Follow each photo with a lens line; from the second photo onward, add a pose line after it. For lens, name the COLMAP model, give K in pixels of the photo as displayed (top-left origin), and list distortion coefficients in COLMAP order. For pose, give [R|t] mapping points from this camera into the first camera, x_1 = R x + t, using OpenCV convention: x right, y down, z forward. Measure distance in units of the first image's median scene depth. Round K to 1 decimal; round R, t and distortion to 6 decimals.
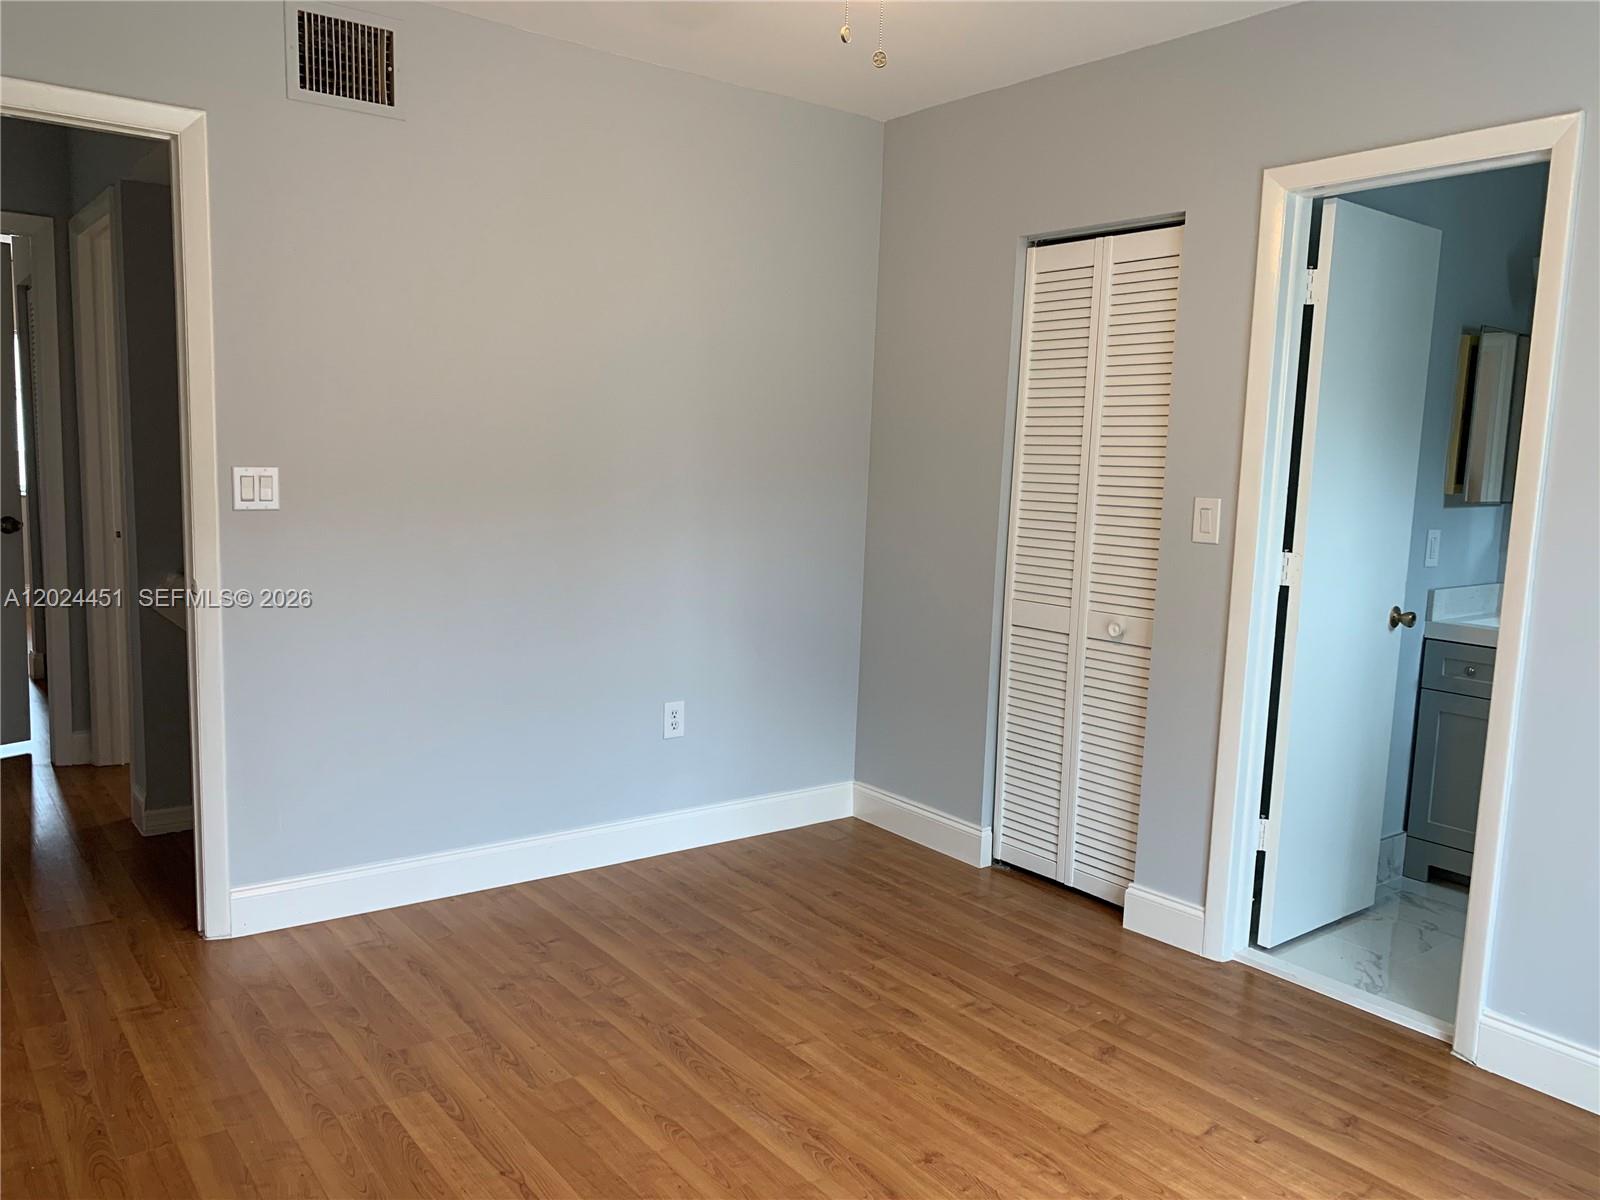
lens RADIAL K [[1213.4, 0, 793.6], [0, 1213.4, 606.4], [0, 0, 1]] dist [-0.011179, 0.006489]
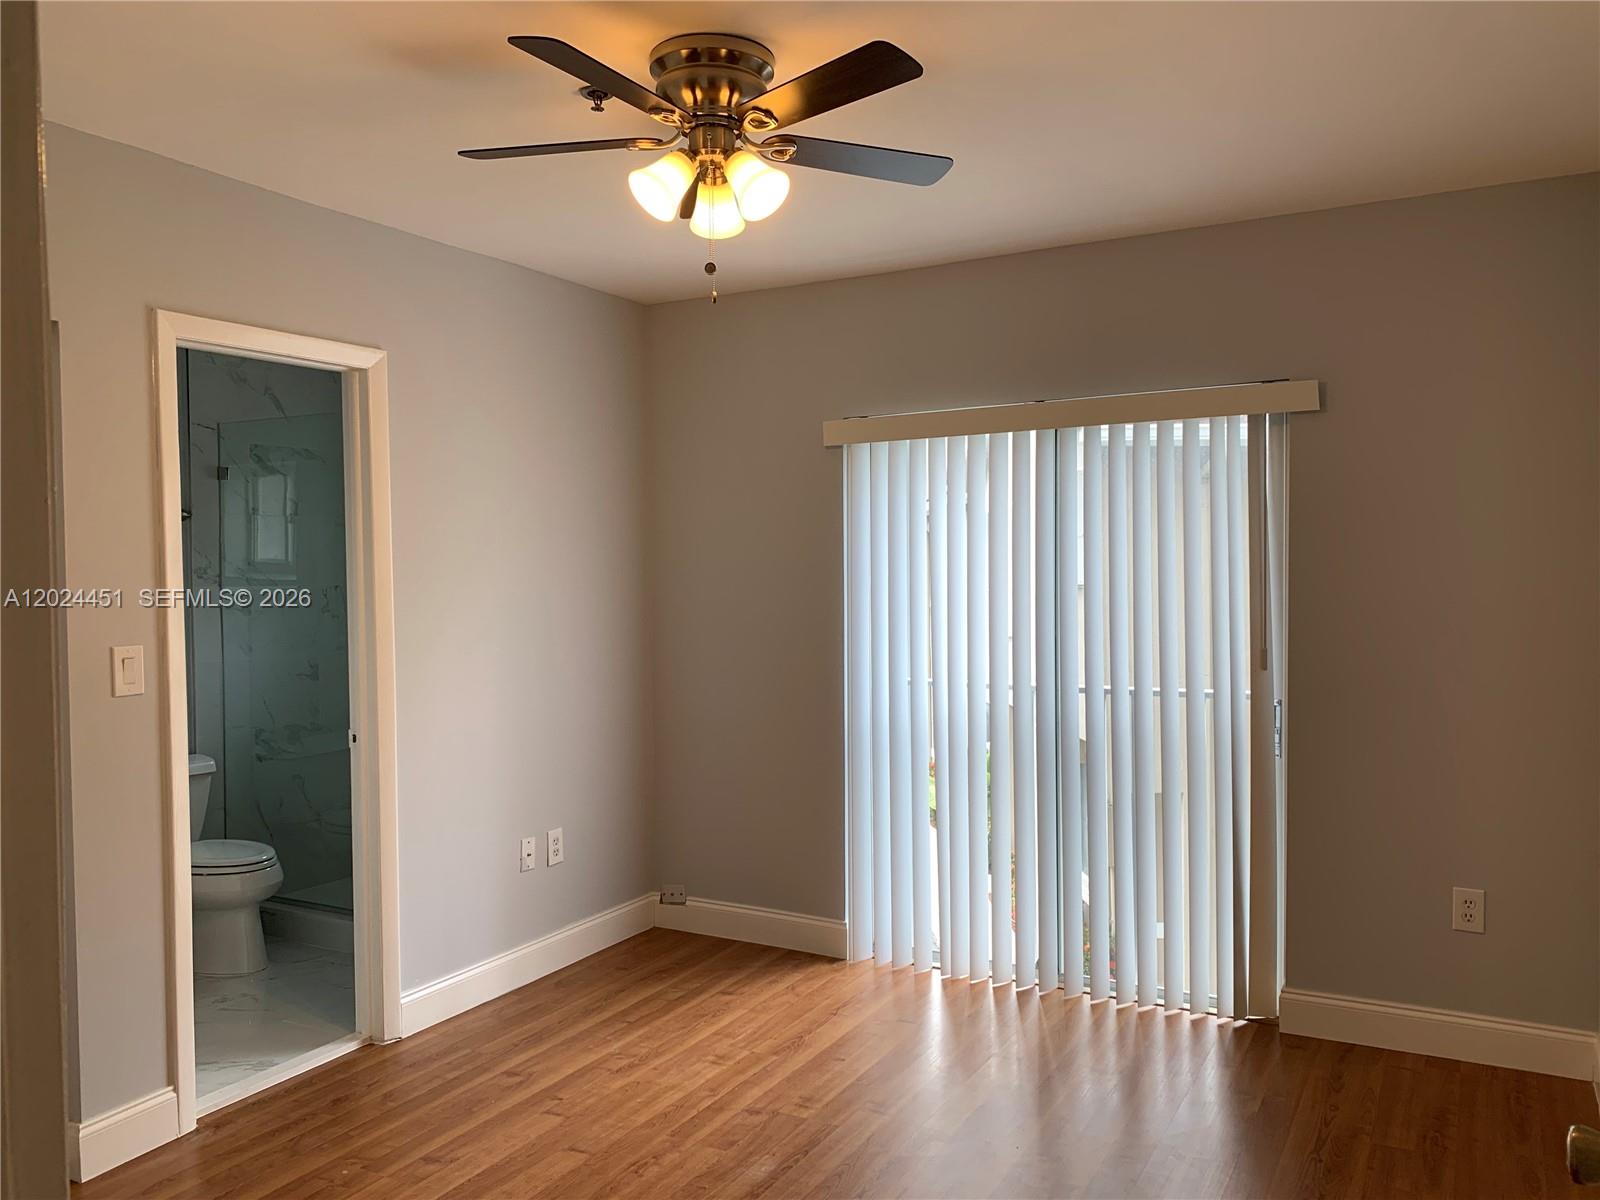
lens RADIAL K [[1213.4, 0, 800.5], [0, 1213.4, 593.0], [0, 0, 1]] dist [-0.011179, 0.006489]
pose [[-0.387778, -0.049726, 0.920411, -0.823988], [0.118909, 0.987501, 0.103448, -0.194845], [-0.914051, 0.149560, -0.377018, 1.045720]]
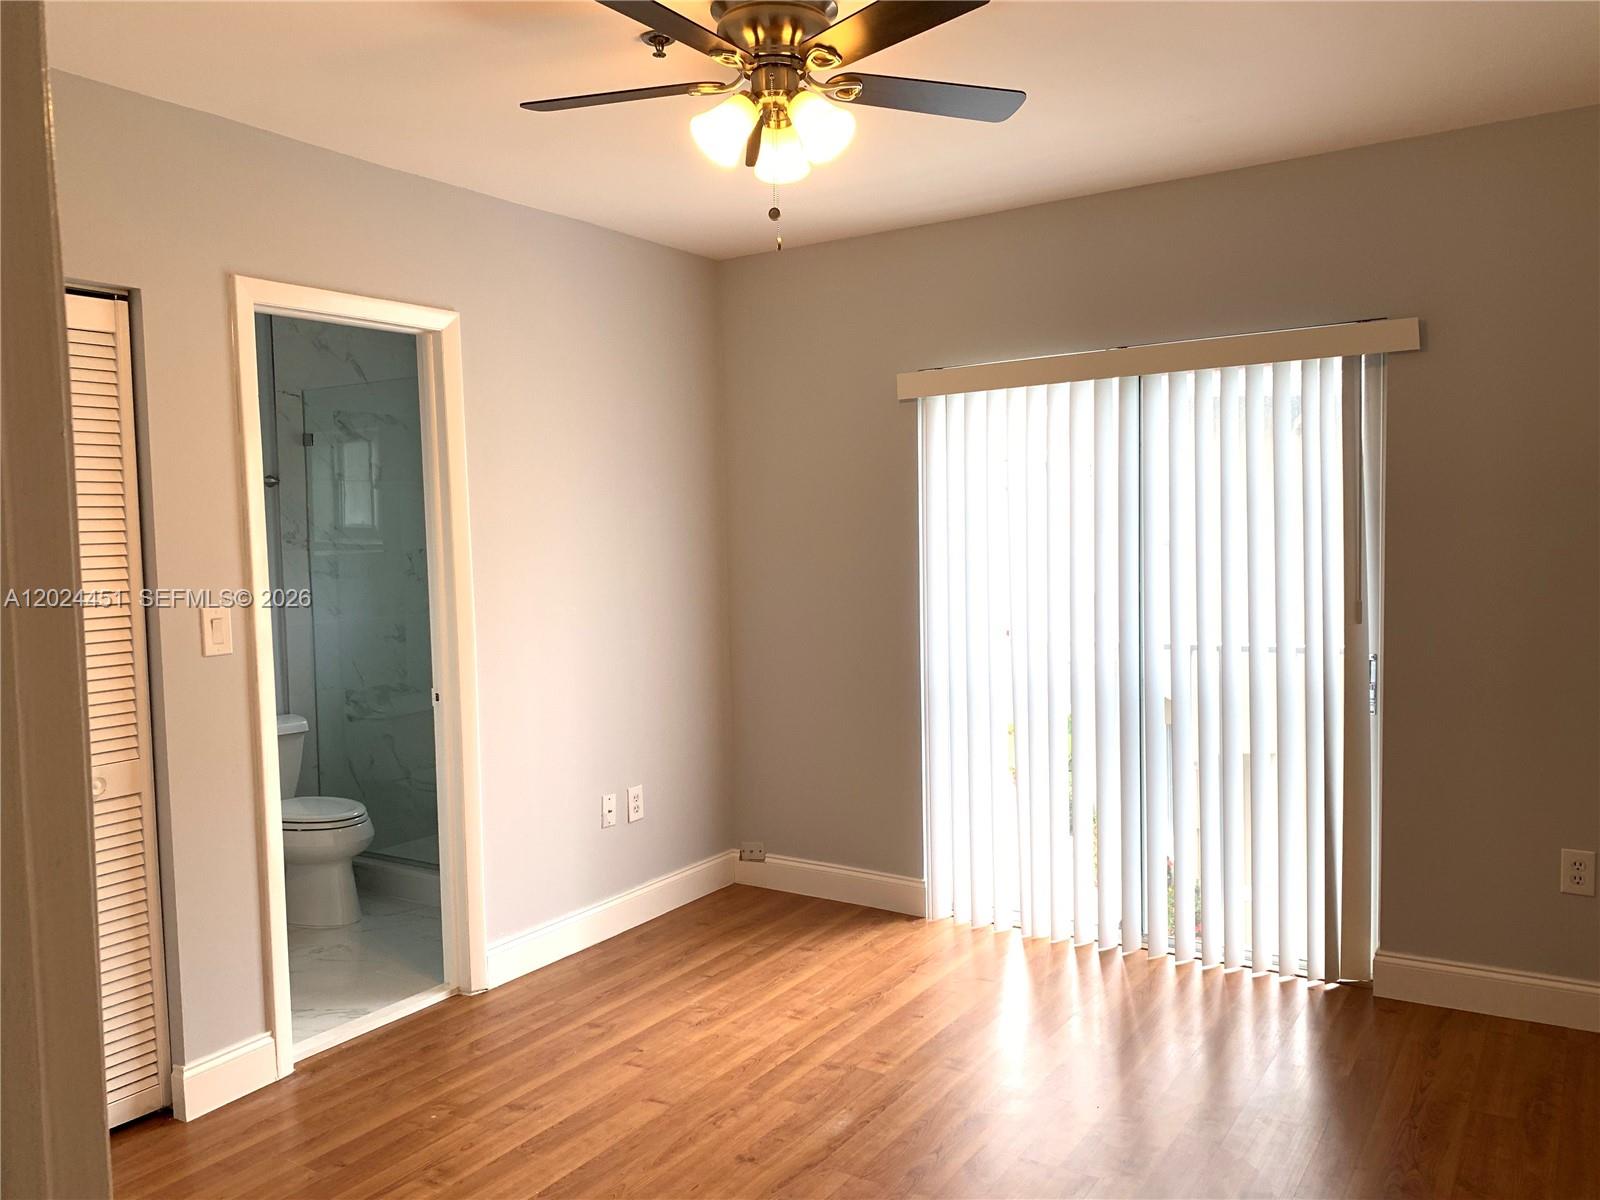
lens RADIAL K [[1213.4, 0, 795.4], [0, 1213.4, 598.3], [0, 0, 1]] dist [-0.011179, 0.006489]
pose [[-0.321228, -0.079522, 0.943657, -0.814270], [0.137375, 0.982015, 0.129518, -0.186258], [-0.936985, 0.171240, -0.304527, 1.033301]]
